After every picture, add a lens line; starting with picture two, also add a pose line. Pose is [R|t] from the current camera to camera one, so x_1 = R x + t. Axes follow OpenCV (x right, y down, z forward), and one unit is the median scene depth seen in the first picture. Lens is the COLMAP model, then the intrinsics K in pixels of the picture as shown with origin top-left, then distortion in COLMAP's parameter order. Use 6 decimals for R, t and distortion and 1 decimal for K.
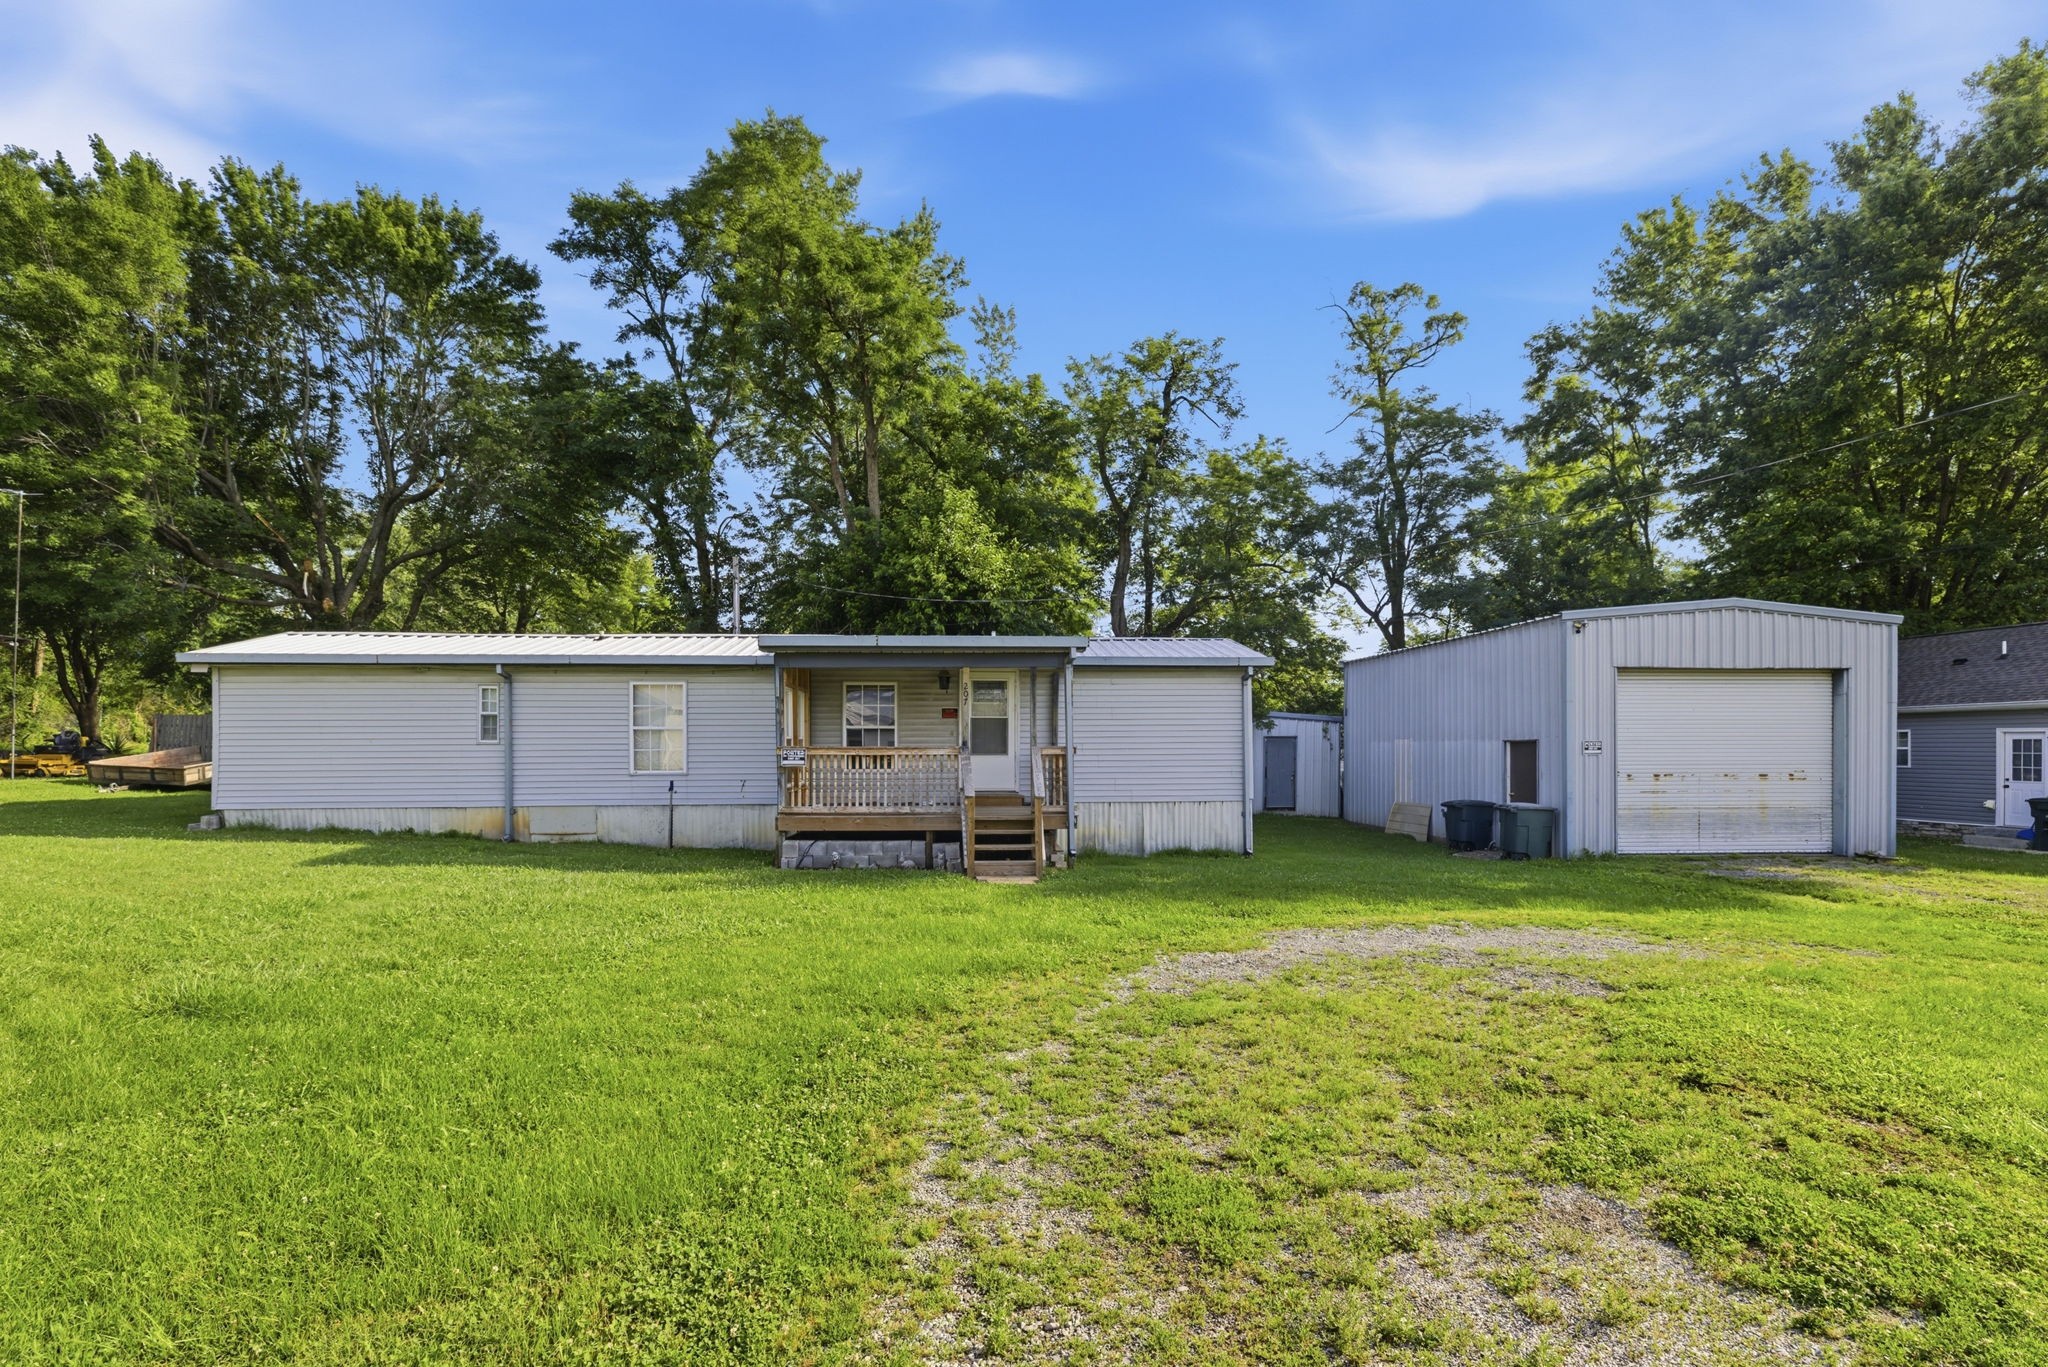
lens RADIAL K [[915.9, 0, 1023.1], [0, 915.9, 738.4], [0, 0, 1]] dist [-0.000512, -0.000352]
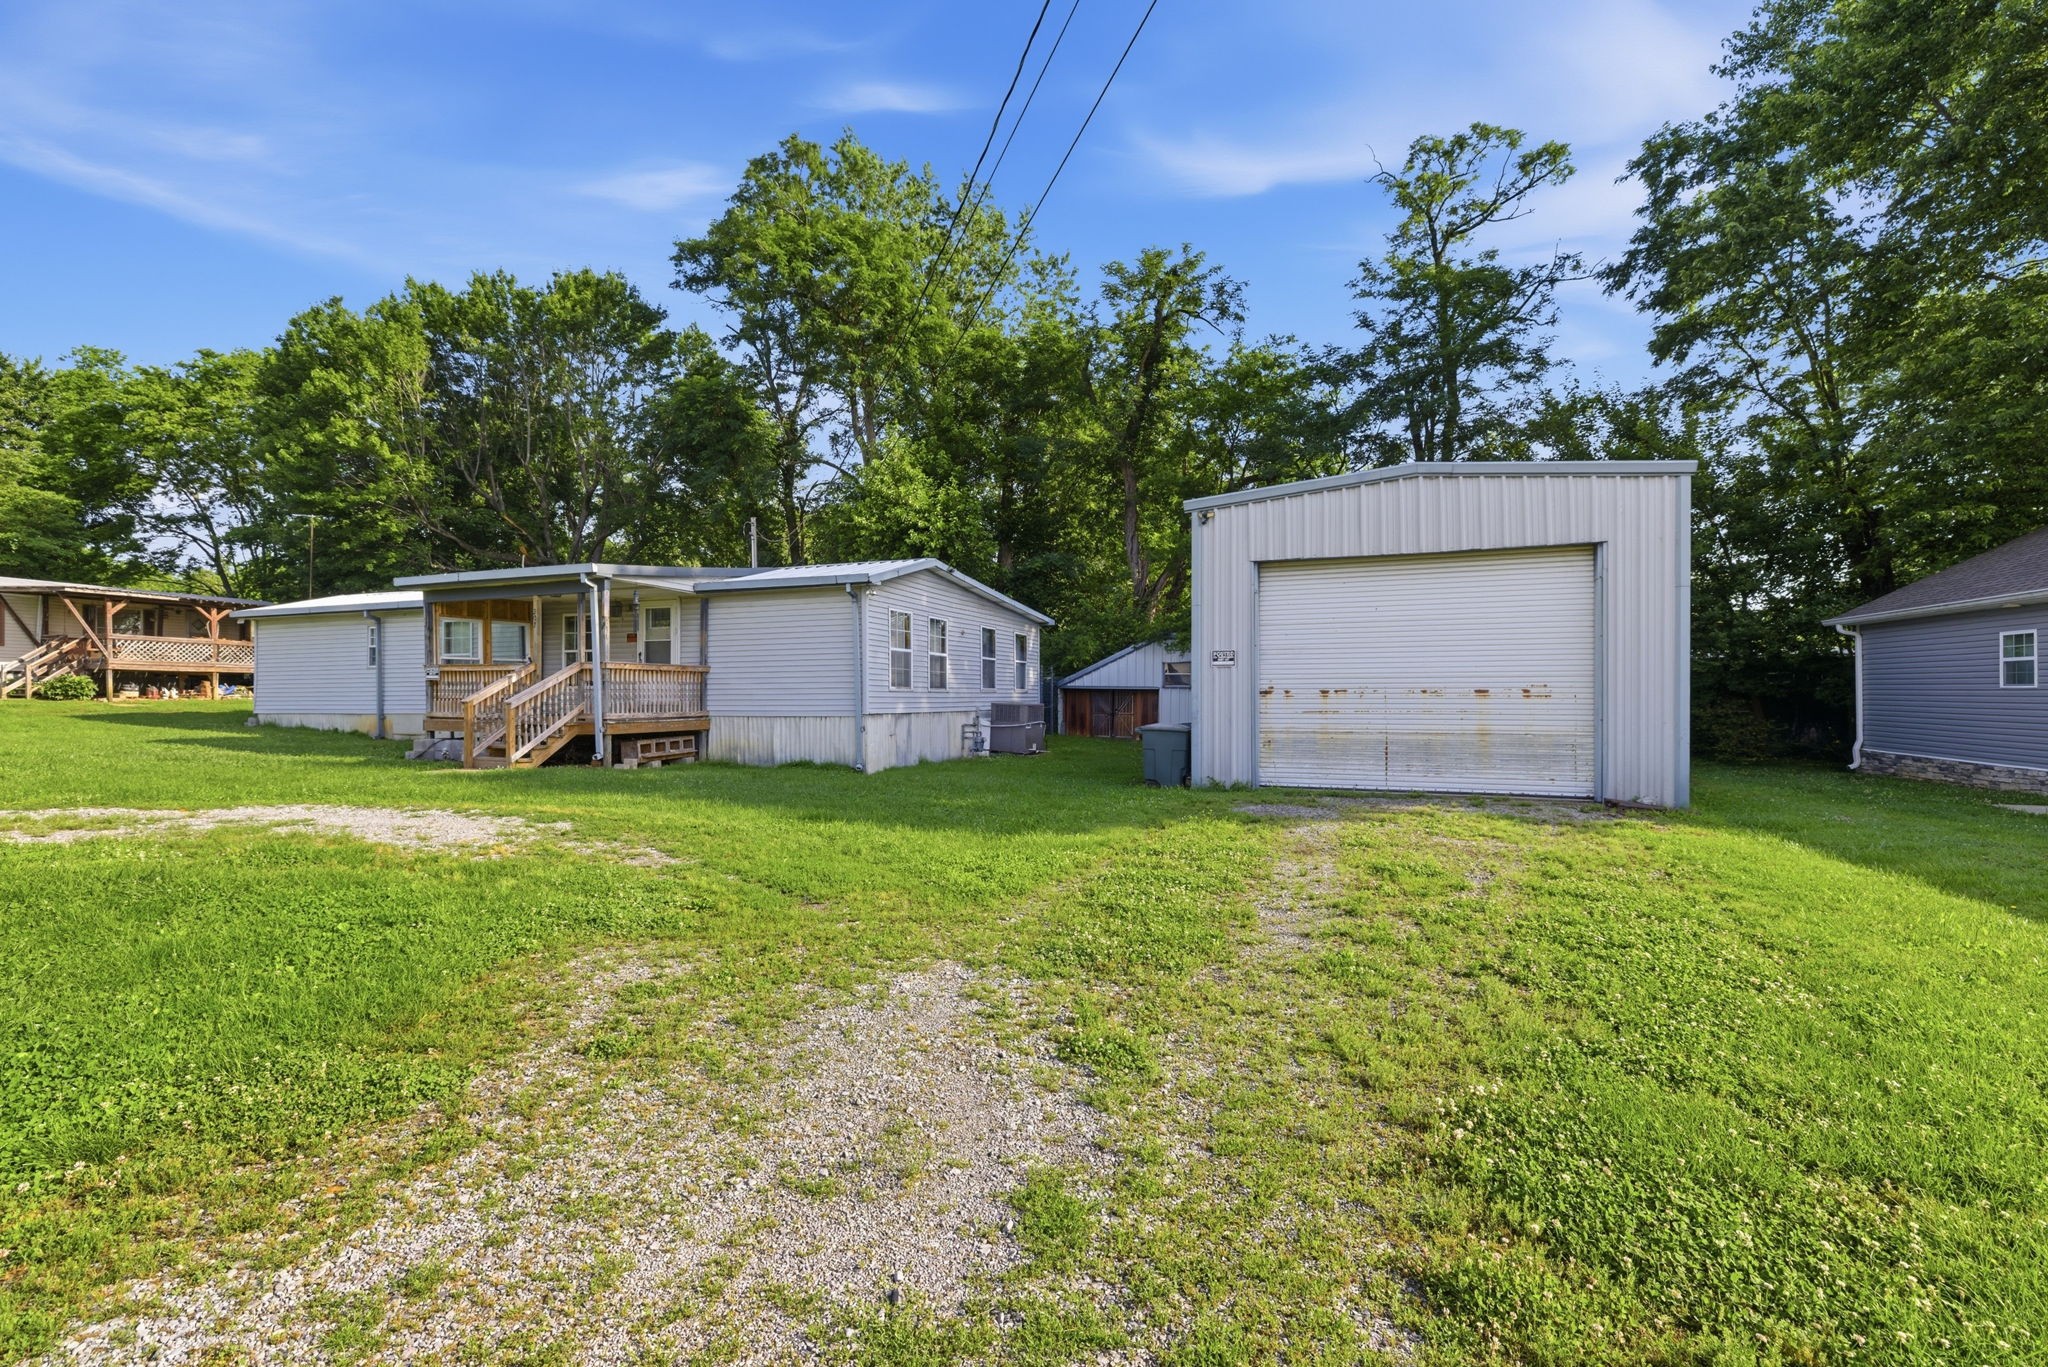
lens RADIAL K [[875.4, 0, 1024.0], [0, 875.4, 683.5], [0, 0, 1]] dist [0.002163, 0.000109]
pose [[0.907379, -0.006116, -0.420270, 0.776172], [0.007037, 0.999975, 0.000641, 0.030798], [0.420255, -0.003539, 0.907399, 0.181092]]
